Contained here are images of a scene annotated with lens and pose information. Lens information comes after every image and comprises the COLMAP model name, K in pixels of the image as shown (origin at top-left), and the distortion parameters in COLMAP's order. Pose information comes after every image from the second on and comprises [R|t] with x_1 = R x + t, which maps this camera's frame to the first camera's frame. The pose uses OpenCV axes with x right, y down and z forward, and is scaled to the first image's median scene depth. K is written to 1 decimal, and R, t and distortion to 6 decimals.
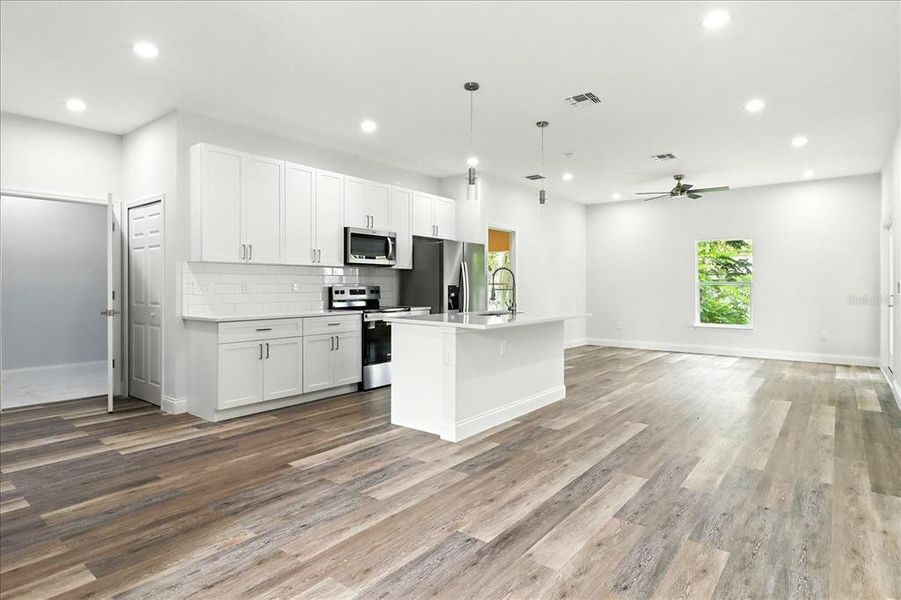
lens RADIAL K [[497.9, 0, 453.2], [0, 497.9, 281.8], [0, 0, 1]] dist [-0.000275, 0.000865]
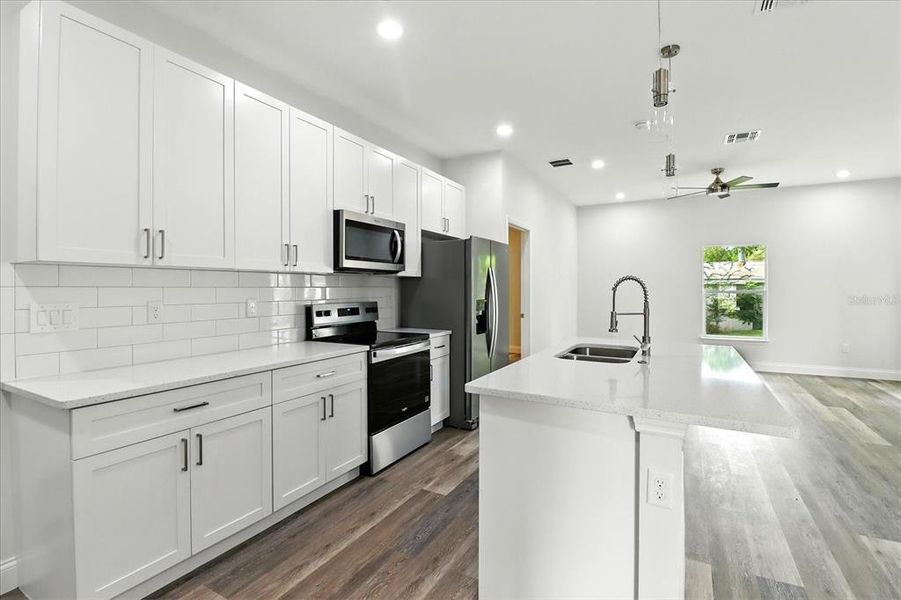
lens RADIAL K [[425.7, 0, 451.3], [0, 425.7, 289.3], [0, 0, 1]] dist [-0.009143, -0.000289]
pose [[0.986182, -0.002482, 0.165644, -0.170006], [0.000797, 0.999947, 0.010236, -0.016843], [-0.165661, -0.009962, 0.986132, 0.472013]]
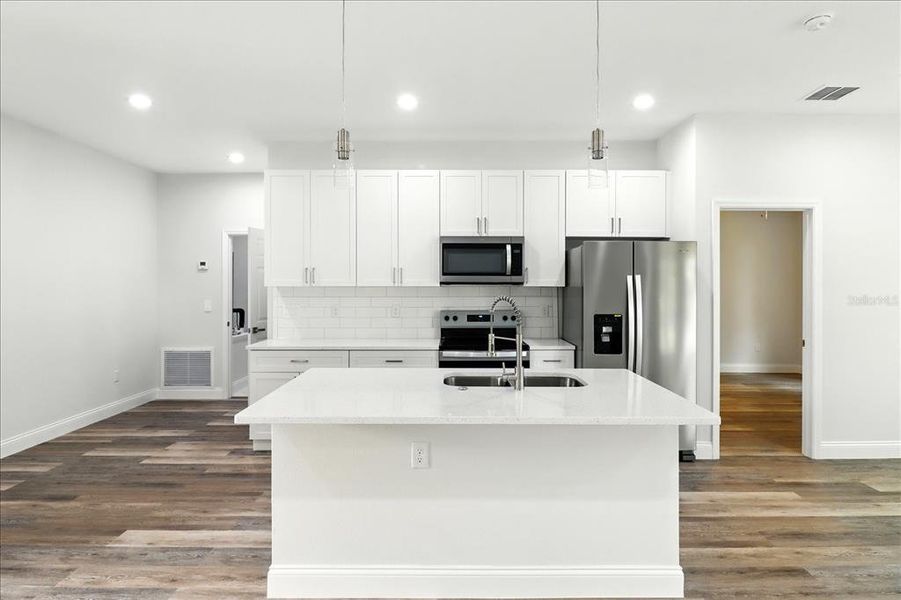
lens RADIAL K [[489.5, 0, 447.2], [0, 489.5, 283.7], [0, 0, 1]] dist [0.001902, -0.011593]
pose [[0.614690, -0.001890, -0.788766, 0.417937], [0.007308, 0.999968, 0.003300, -0.040014], [0.788735, -0.007793, 0.614684, 0.559209]]
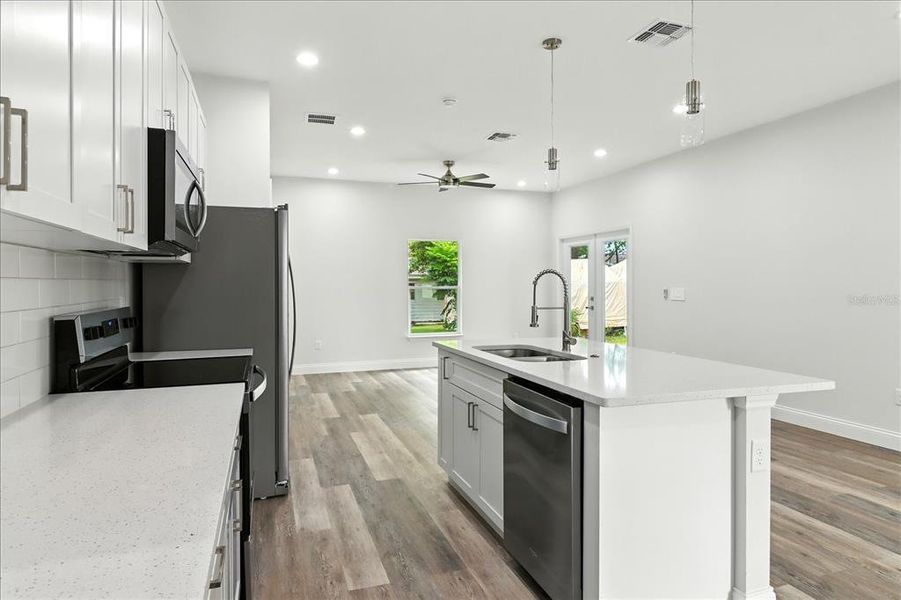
lens RADIAL K [[537.4, 0, 464.0], [0, 537.4, 286.8], [0, 0, 1]] dist [0.001527, -0.000131]
pose [[0.519594, -0.006004, 0.854392, -0.424424], [-0.003801, 0.999949, 0.009338, -0.012941], [-0.854405, -0.008099, 0.519545, 0.681857]]
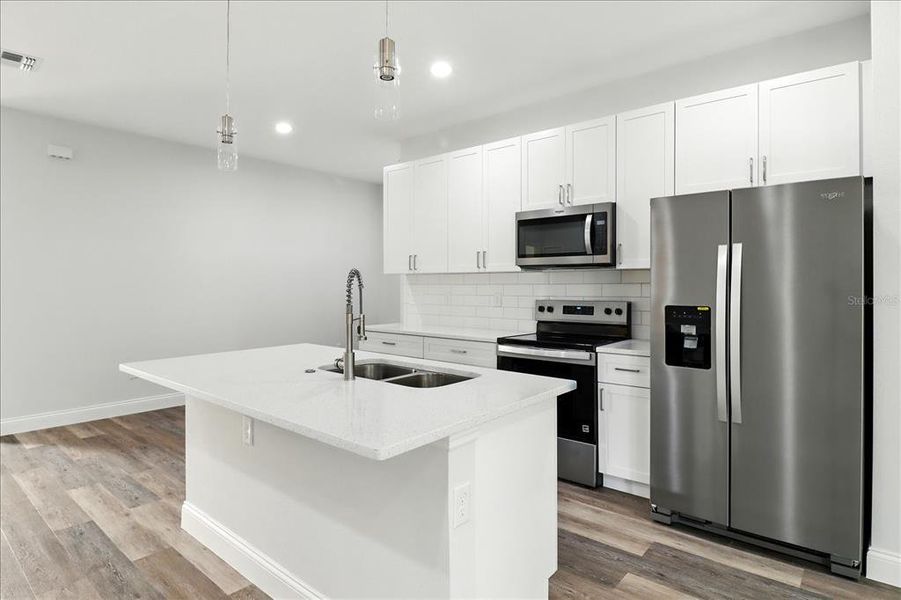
lens RADIAL K [[489.5, 0, 447.2], [0, 489.5, 283.7], [0, 0, 1]] dist [0.001902, -0.011593]
pose [[-0.039375, -0.003905, -0.999217, 0.473542], [0.007801, 0.999961, -0.004215, -0.012567], [0.999194, -0.007961, -0.039343, 0.970532]]
